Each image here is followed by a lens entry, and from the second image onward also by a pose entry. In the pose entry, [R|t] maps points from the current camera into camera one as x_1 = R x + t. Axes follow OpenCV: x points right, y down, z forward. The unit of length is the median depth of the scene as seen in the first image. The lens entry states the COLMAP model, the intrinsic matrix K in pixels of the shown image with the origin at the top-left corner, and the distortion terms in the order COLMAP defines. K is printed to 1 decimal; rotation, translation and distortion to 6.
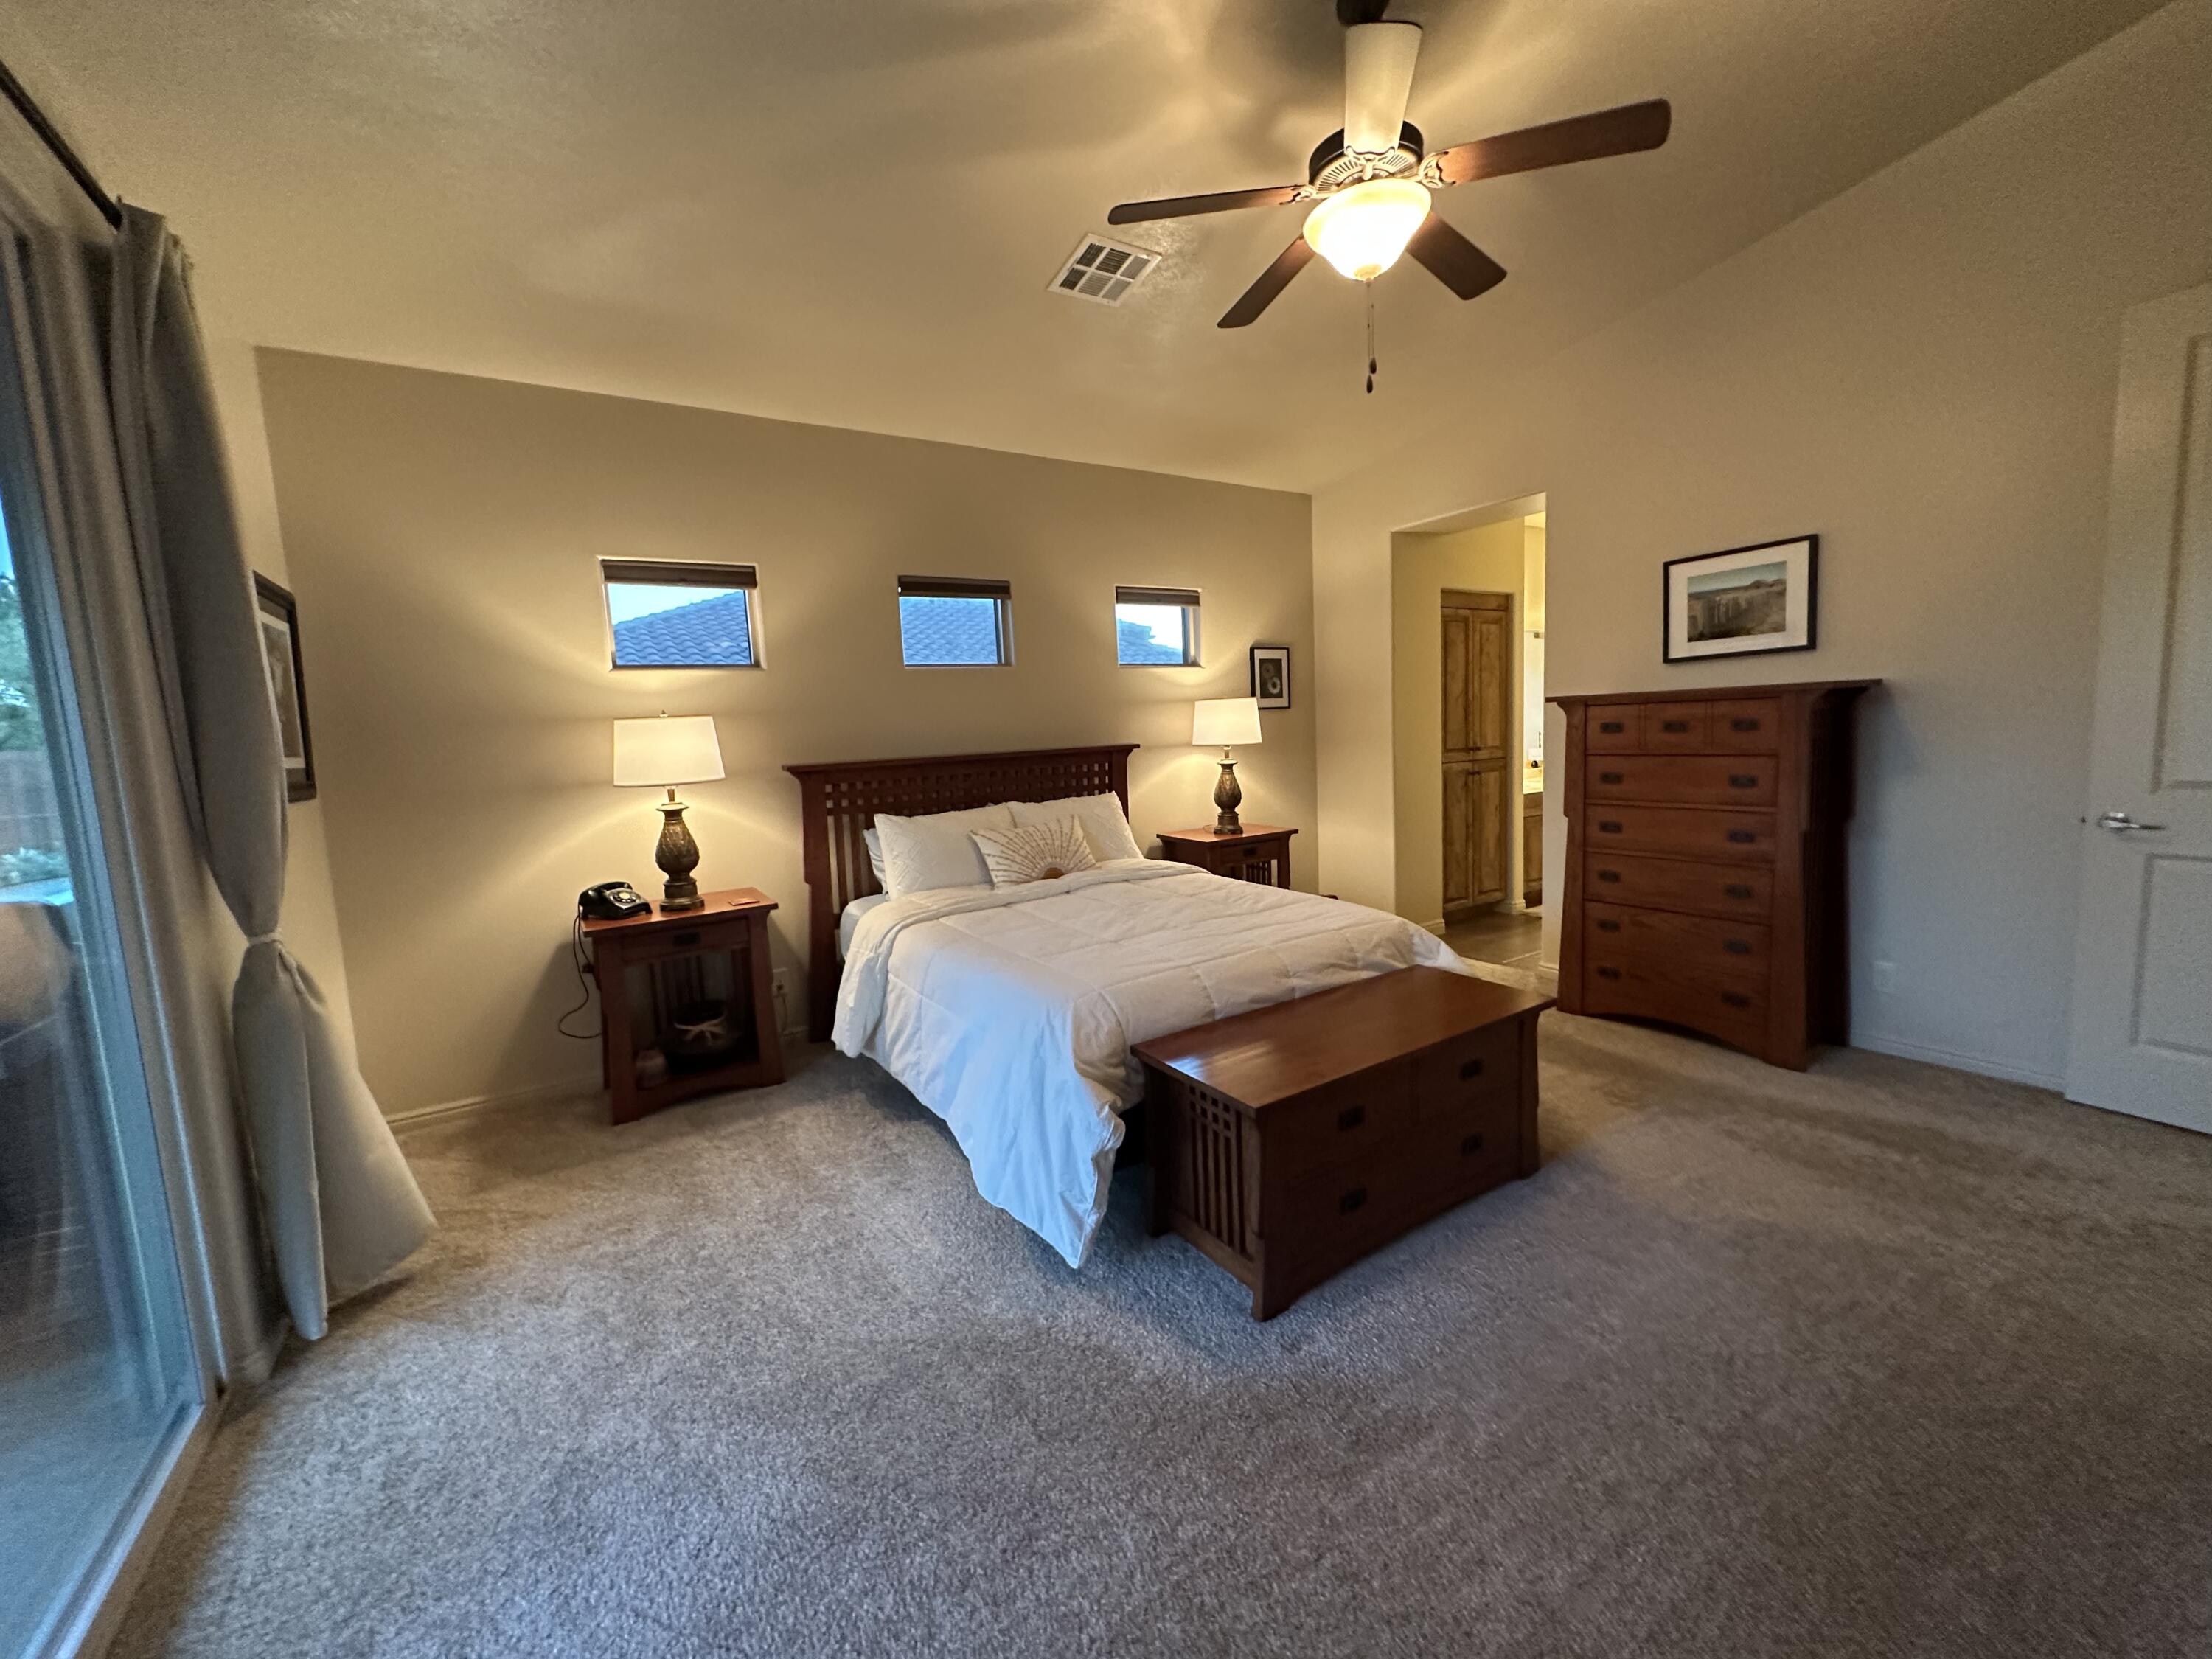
lens RADIAL K [[878.6, 0, 1111.8], [0, 878.6, 815.5], [0, 0, 1]] dist [-0.002341, 0.000695]
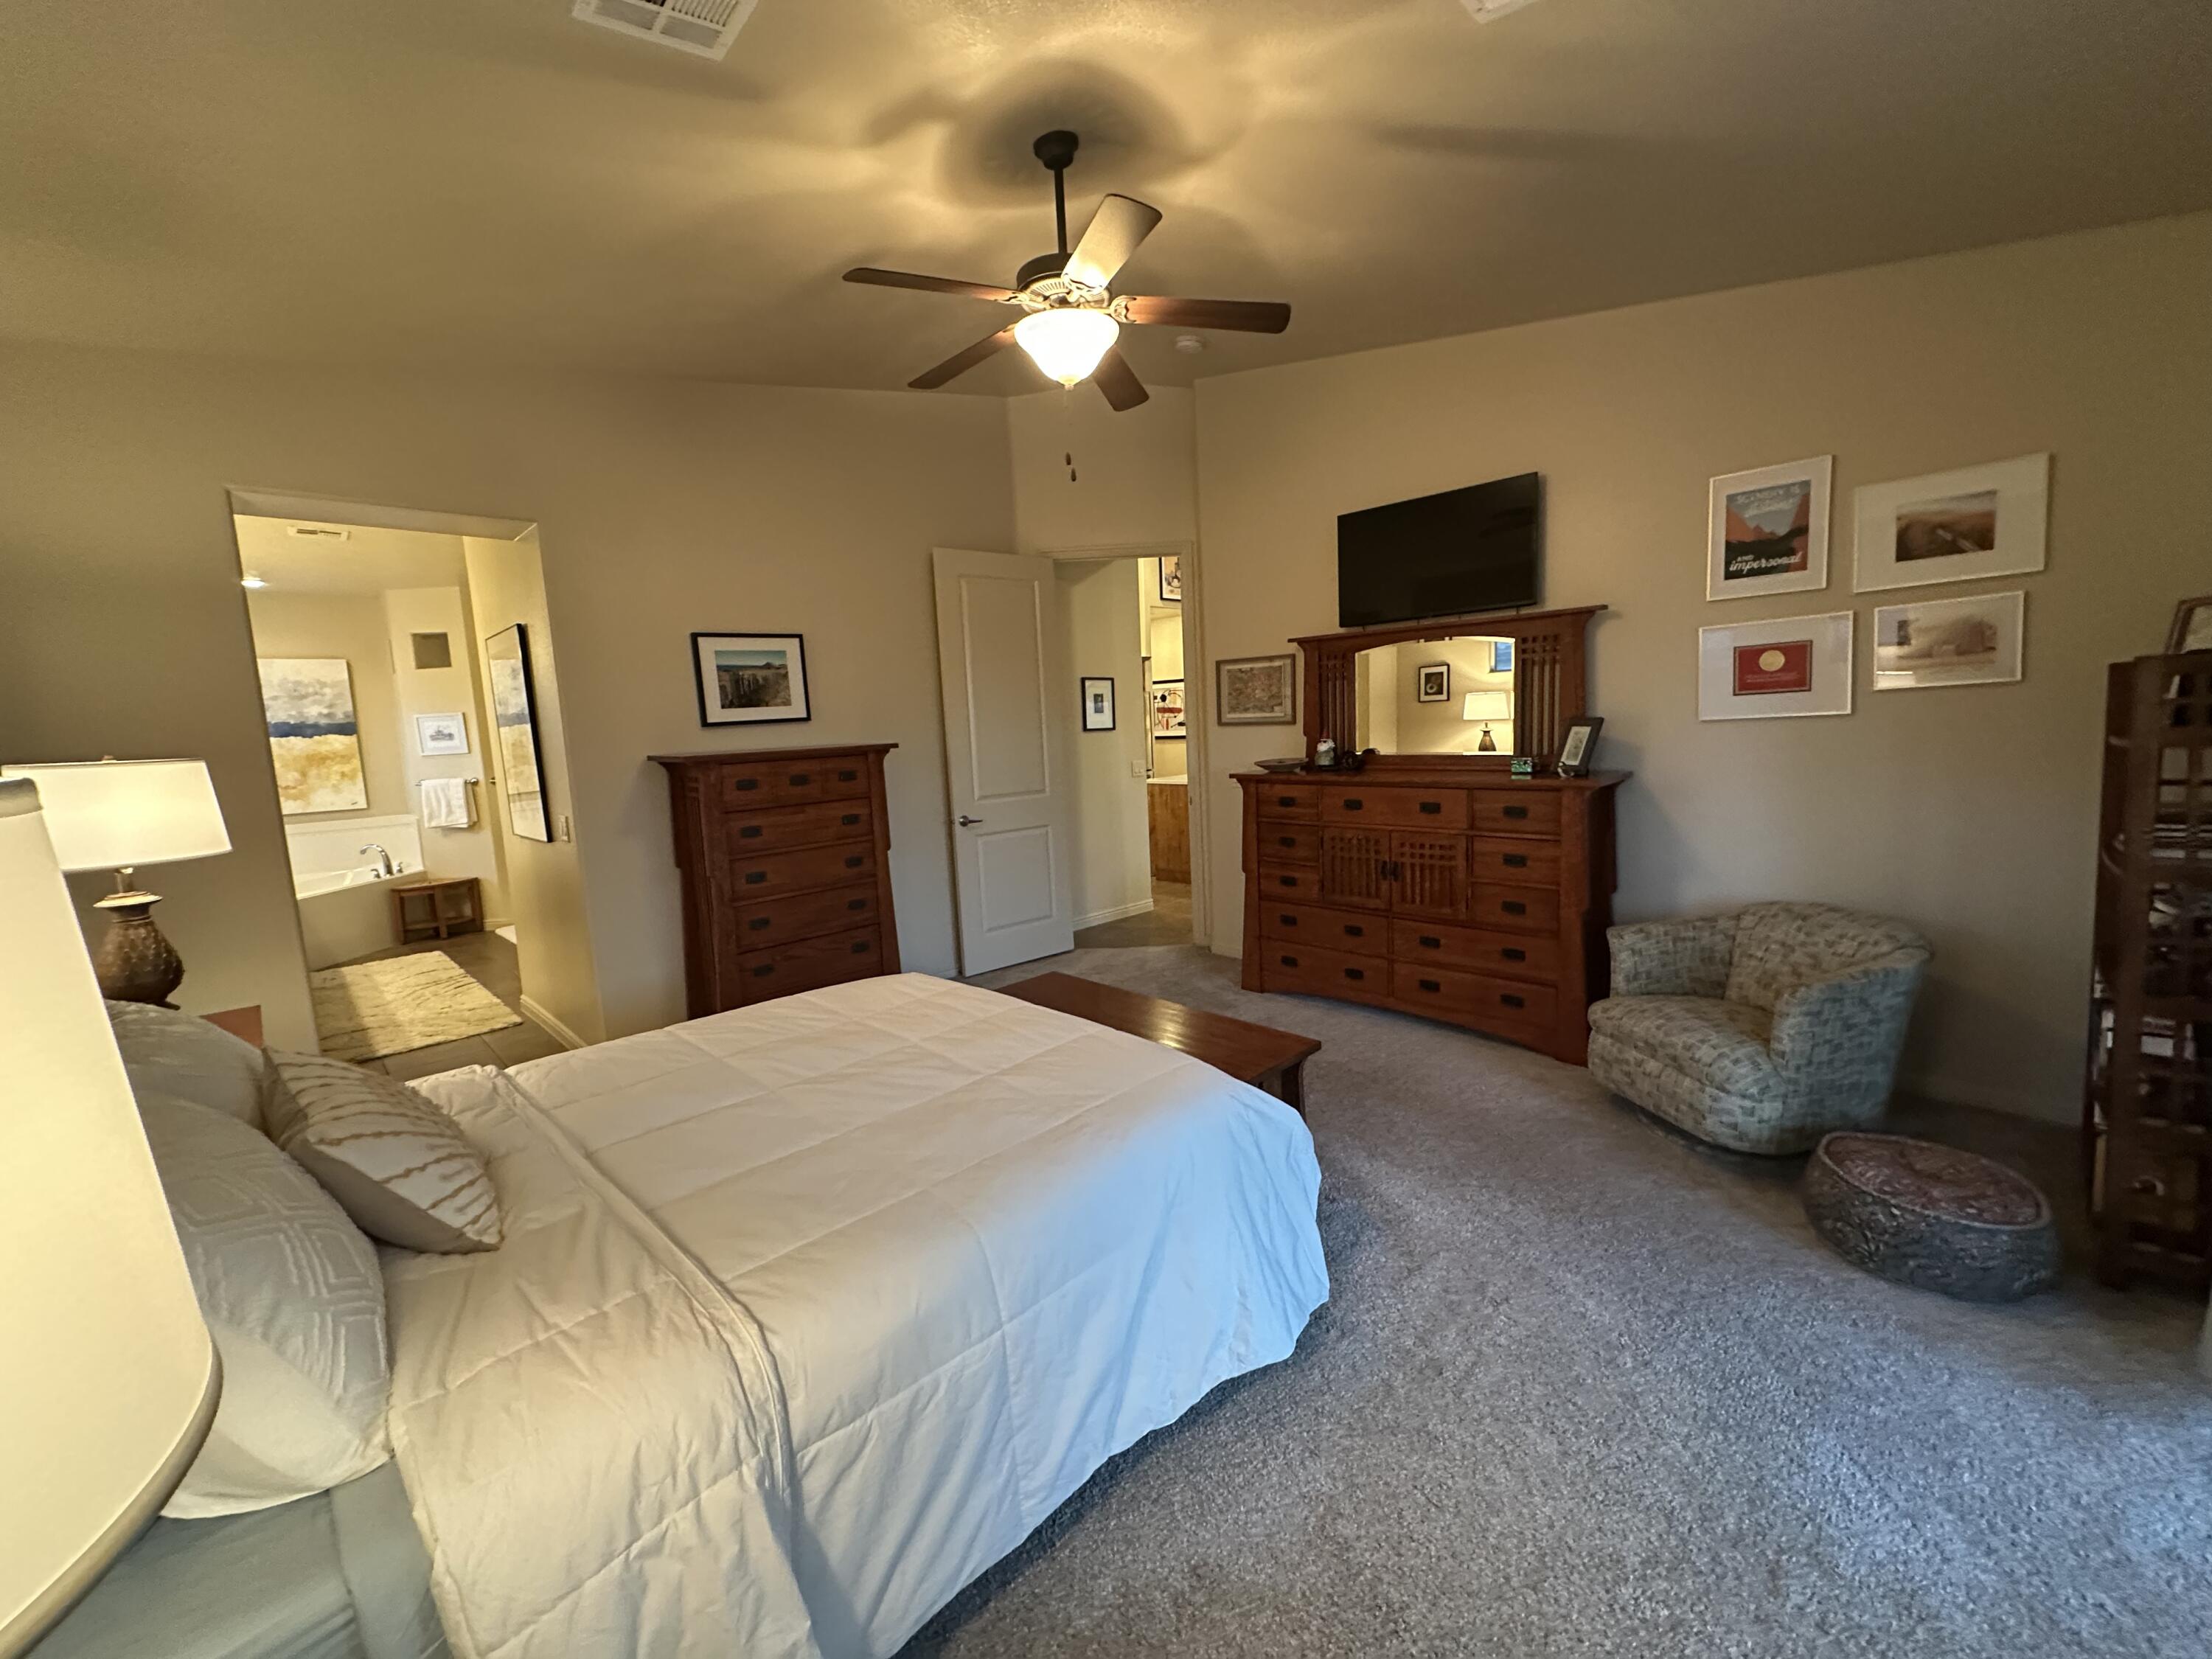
lens RADIAL K [[878.6, 0, 1104.1], [0, 878.6, 819.5], [0, 0, 1]] dist [-0.002341, 0.000695]
pose [[-0.196295, -0.058456, 0.978801, -0.539716], [0.157138, 0.983445, 0.090247, -0.084620], [-0.967872, 0.171522, -0.183860, 0.766463]]
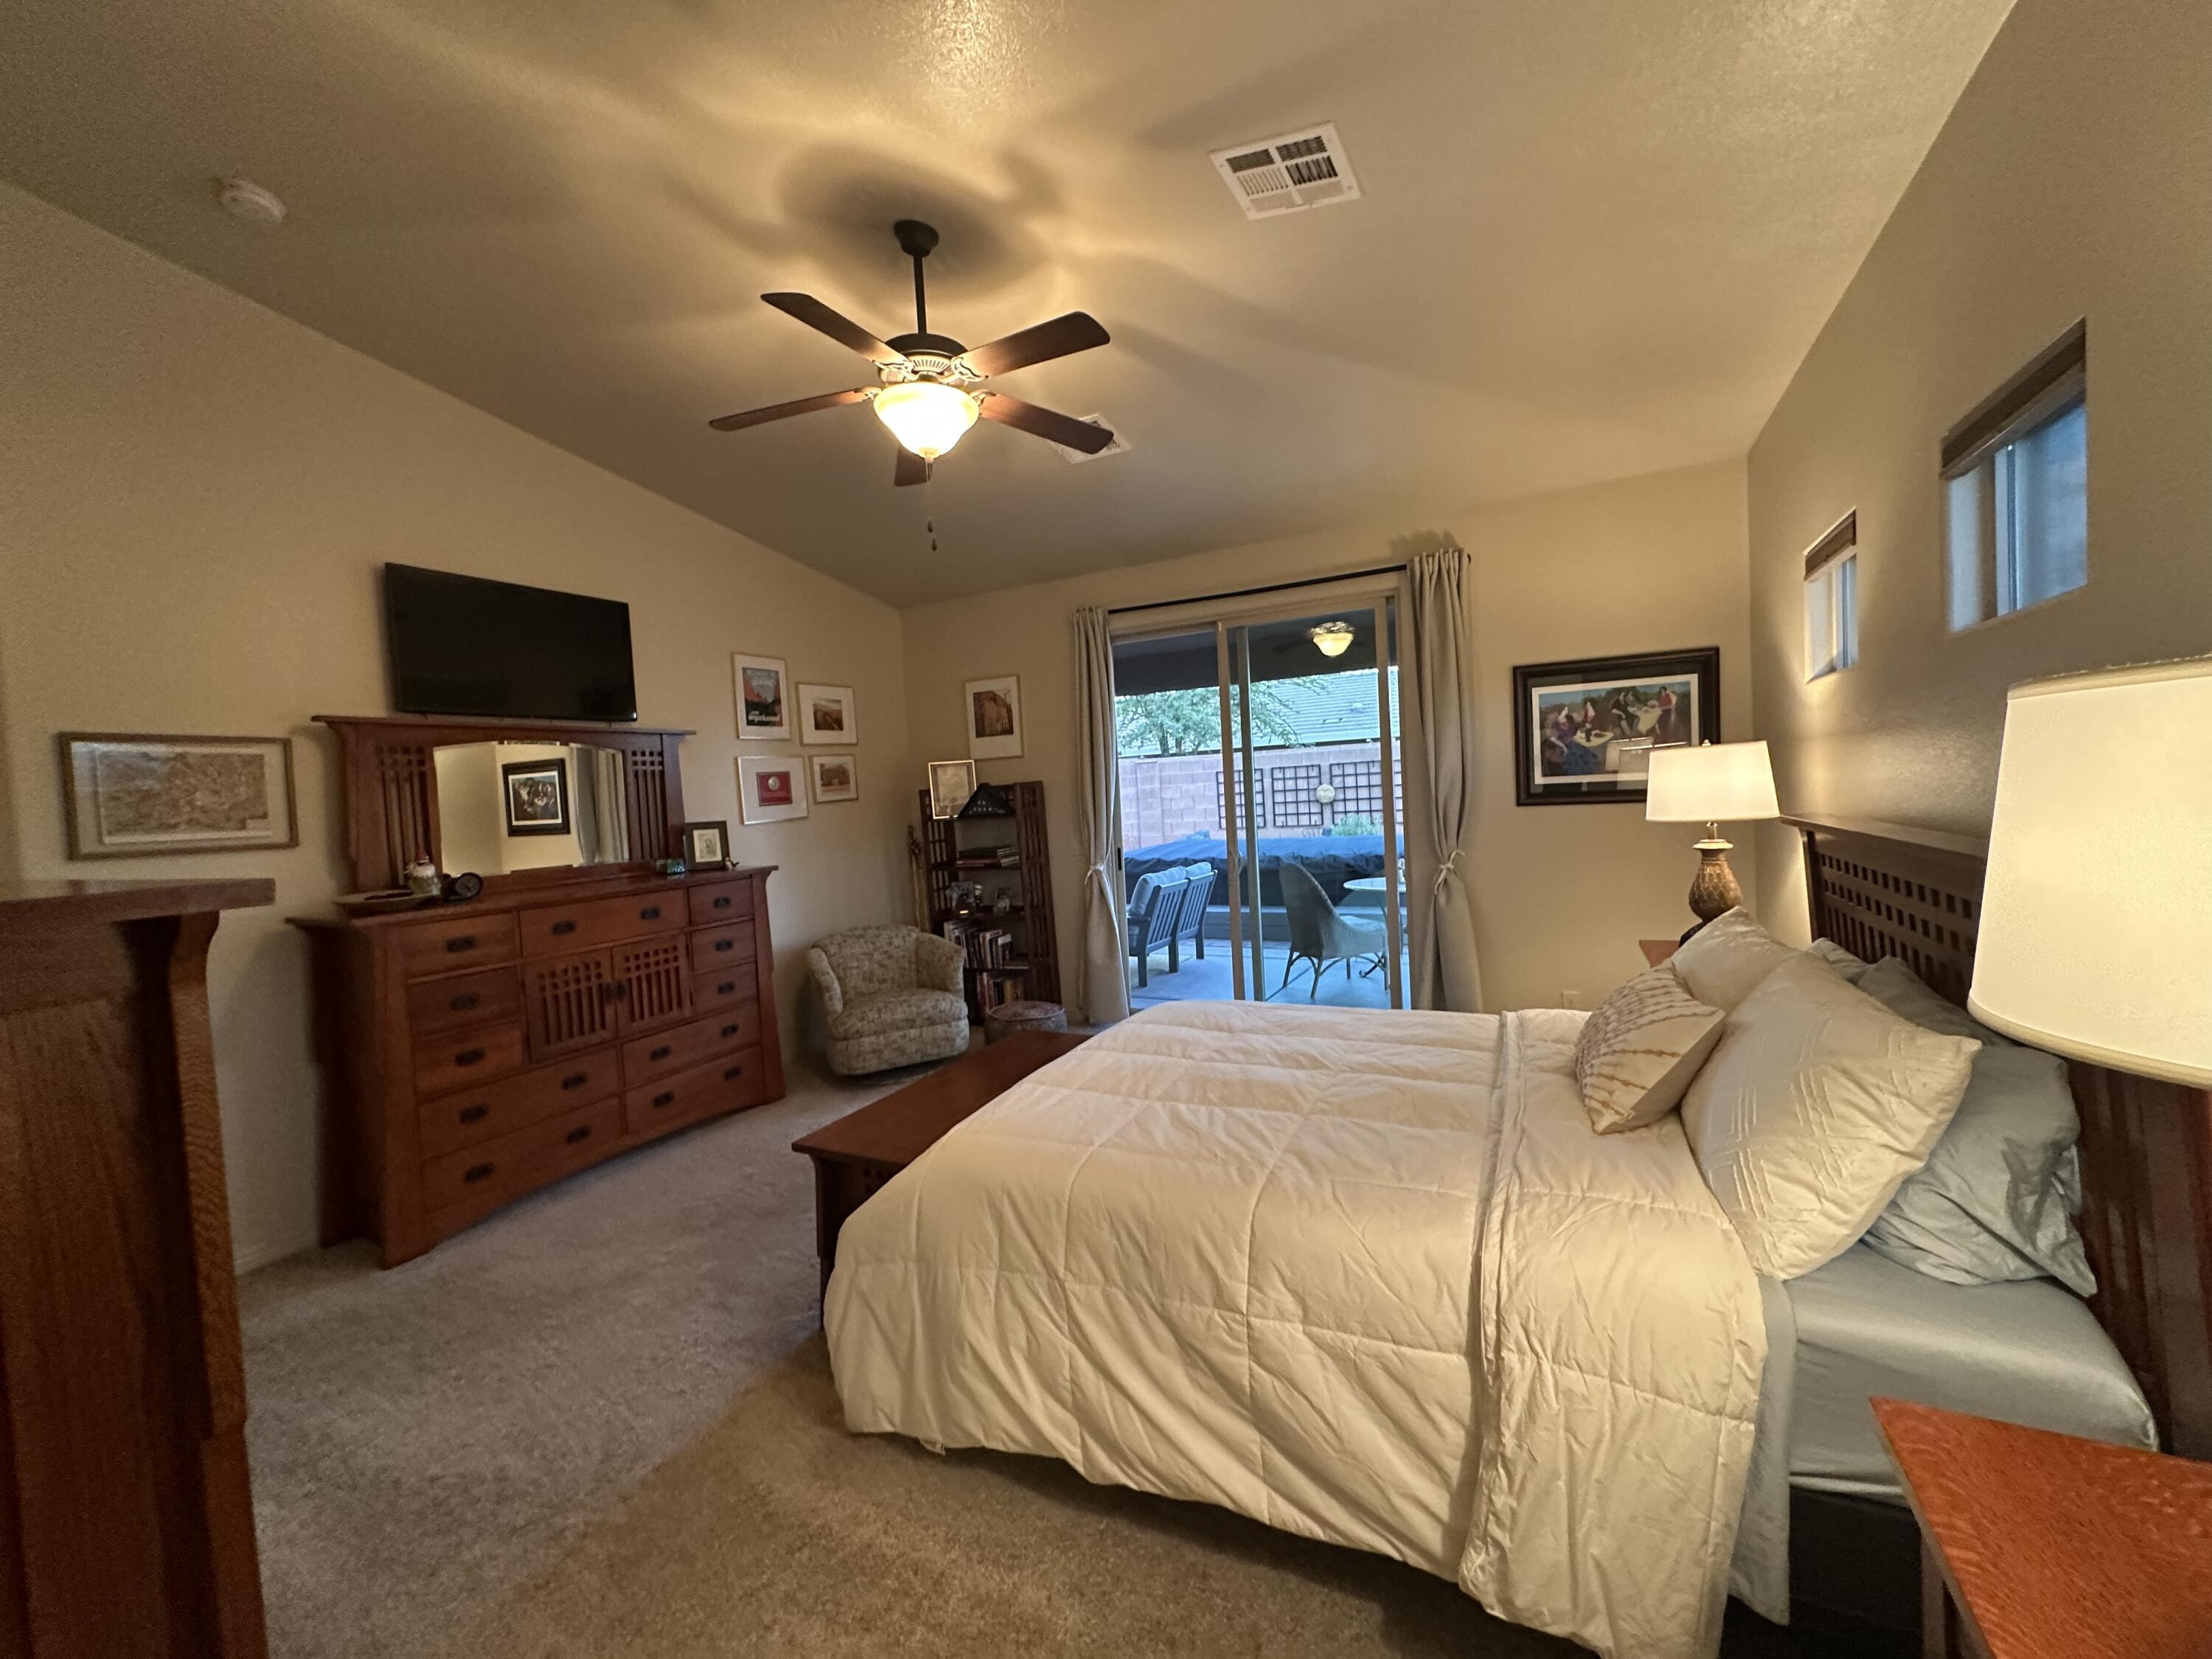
lens RADIAL K [[878.6, 0, 1106.3], [0, 878.6, 821.8], [0, 0, 1]] dist [-0.002341, 0.000695]
pose [[-0.866286, 0.112434, -0.486731, 0.419356], [0.043152, 0.987543, 0.151318, -0.177363], [0.497681, 0.110081, -0.860346, 1.313816]]
